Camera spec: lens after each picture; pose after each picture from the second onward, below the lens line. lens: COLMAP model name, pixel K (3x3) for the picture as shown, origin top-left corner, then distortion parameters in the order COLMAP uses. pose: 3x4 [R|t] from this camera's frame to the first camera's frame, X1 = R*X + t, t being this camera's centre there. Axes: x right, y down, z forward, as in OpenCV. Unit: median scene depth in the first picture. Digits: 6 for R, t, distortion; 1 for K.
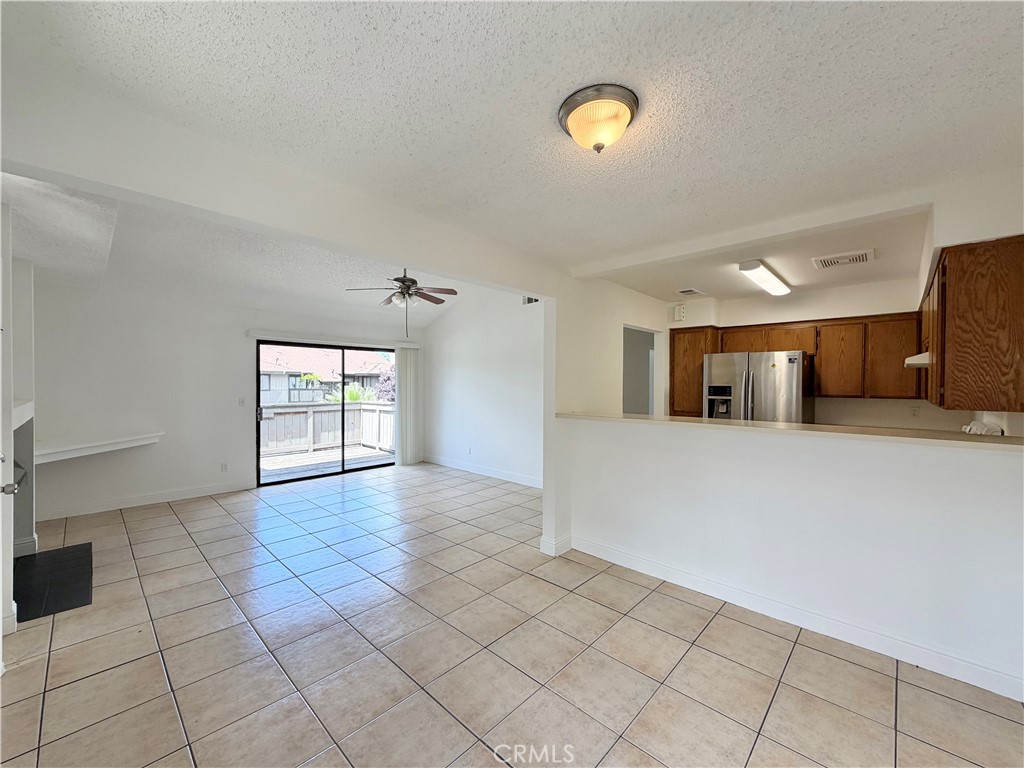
lens RADIAL K [[407.1, 0, 507.9], [0, 407.1, 386.3], [0, 0, 1]] dist [-0.000977, -0.000150]
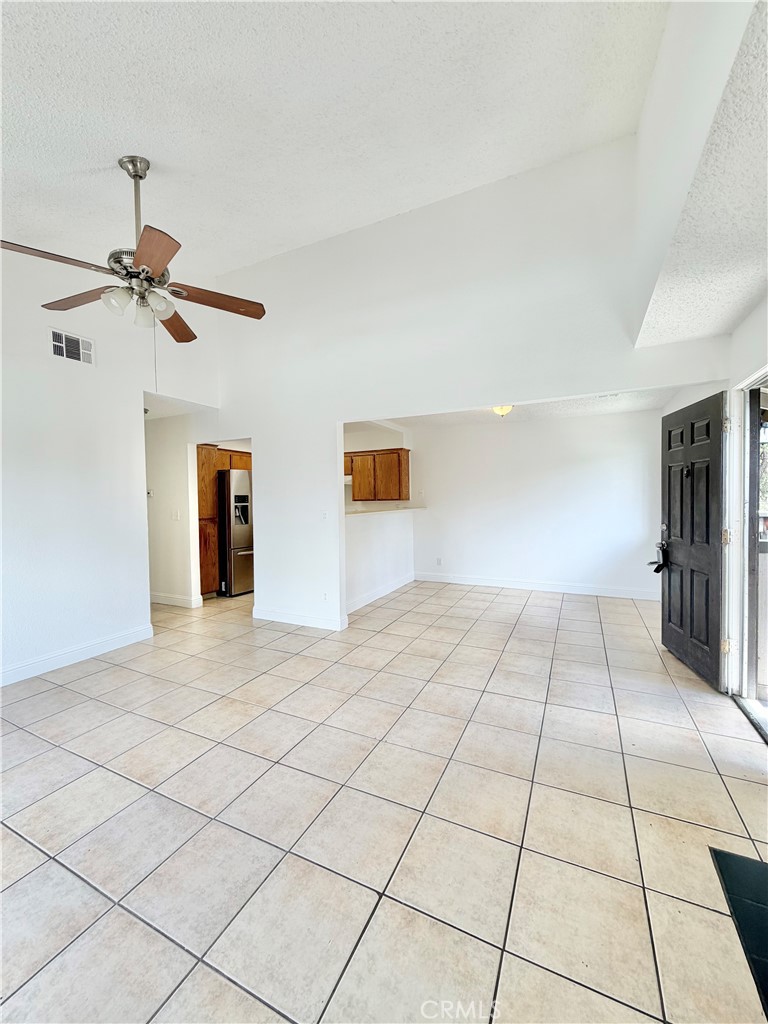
lens RADIAL K [[407.1, 0, 383.0], [0, 407.1, 510.1], [0, 0, 1]] dist [-0.000977, -0.000150]
pose [[-0.303404, -0.031327, 0.952347, -0.677610], [0.019010, 0.999061, 0.038920, 0.003795], [-0.952673, 0.029913, -0.302523, 0.767763]]
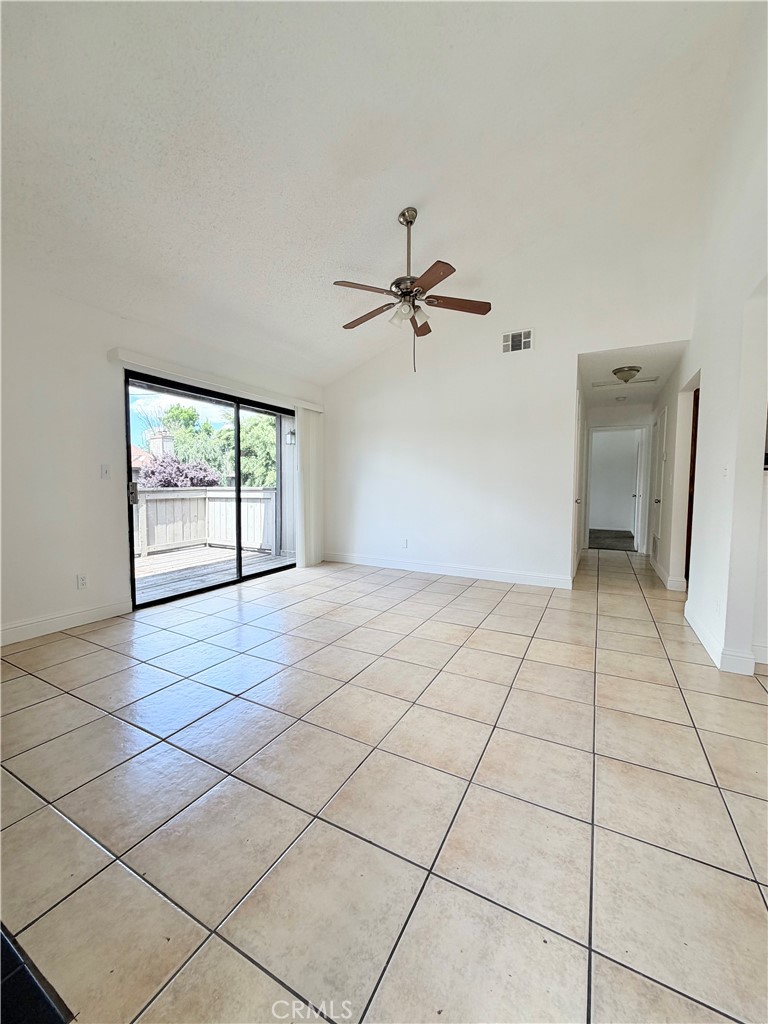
lens RADIAL K [[407.1, 0, 383.0], [0, 407.1, 510.1], [0, 0, 1]] dist [-0.000977, -0.000150]
pose [[0.963614, -0.012964, 0.266983, -0.411938], [-0.002625, 0.998316, 0.057949, 0.057425], [-0.267285, -0.056541, 0.961957, 0.309203]]
